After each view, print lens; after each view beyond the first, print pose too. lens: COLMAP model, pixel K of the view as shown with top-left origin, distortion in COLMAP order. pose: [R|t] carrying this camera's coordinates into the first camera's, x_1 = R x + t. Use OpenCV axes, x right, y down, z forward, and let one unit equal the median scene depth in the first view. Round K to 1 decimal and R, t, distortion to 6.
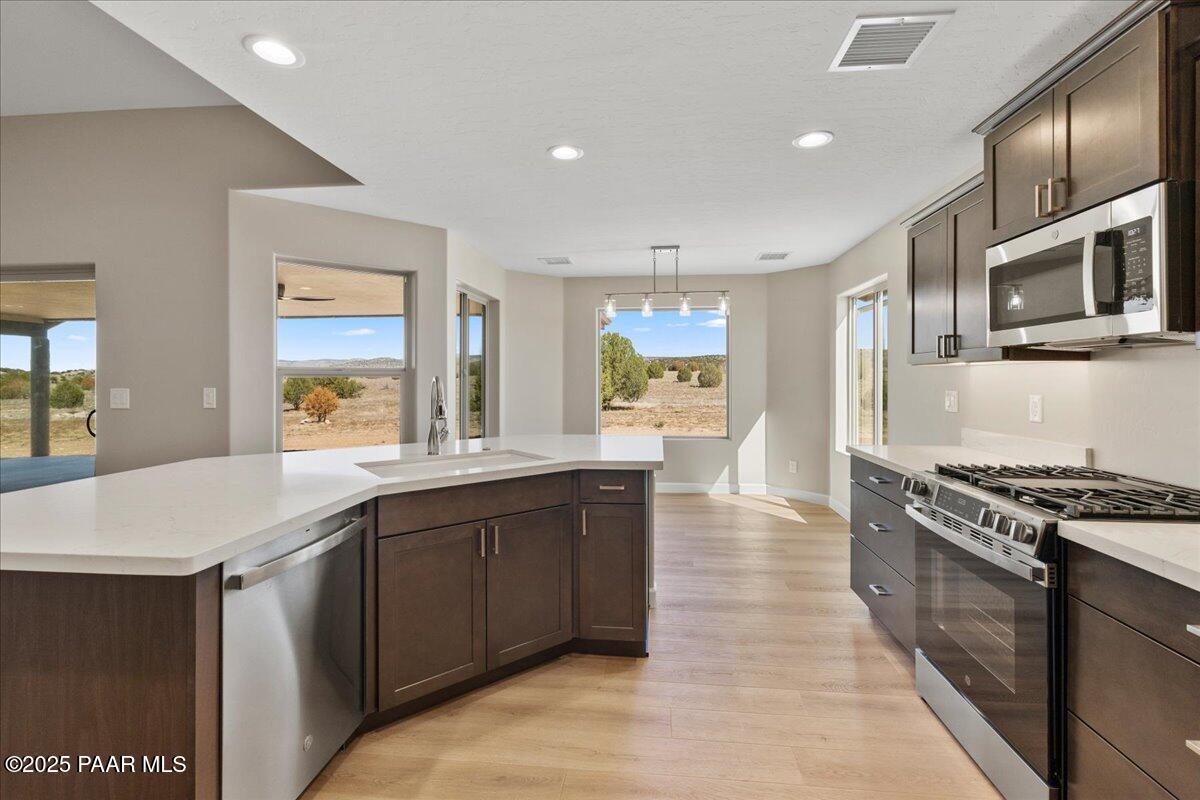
lens RADIAL K [[529.4, 0, 610.5], [0, 529.4, 373.7], [0, 0, 1]] dist [0.000021, -0.000453]
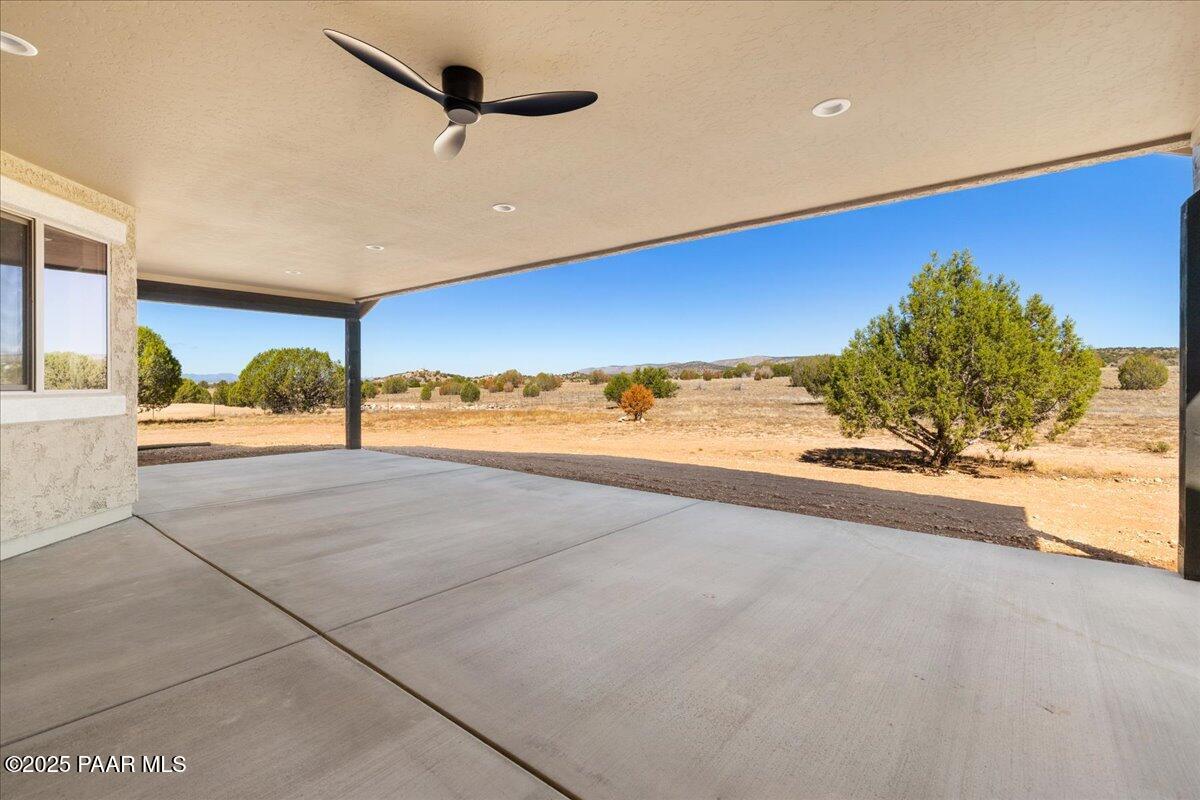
lens RADIAL K [[529.4, 0, 604.2], [0, 529.4, 377.1], [0, 0, 1]] dist [0.000021, -0.000453]
pose [[0.838623, -0.007316, -0.544663, -0.055497], [0.008424, 0.999964, -0.000461, 0.009453], [0.544647, -0.004202, 0.838655, 0.122666]]
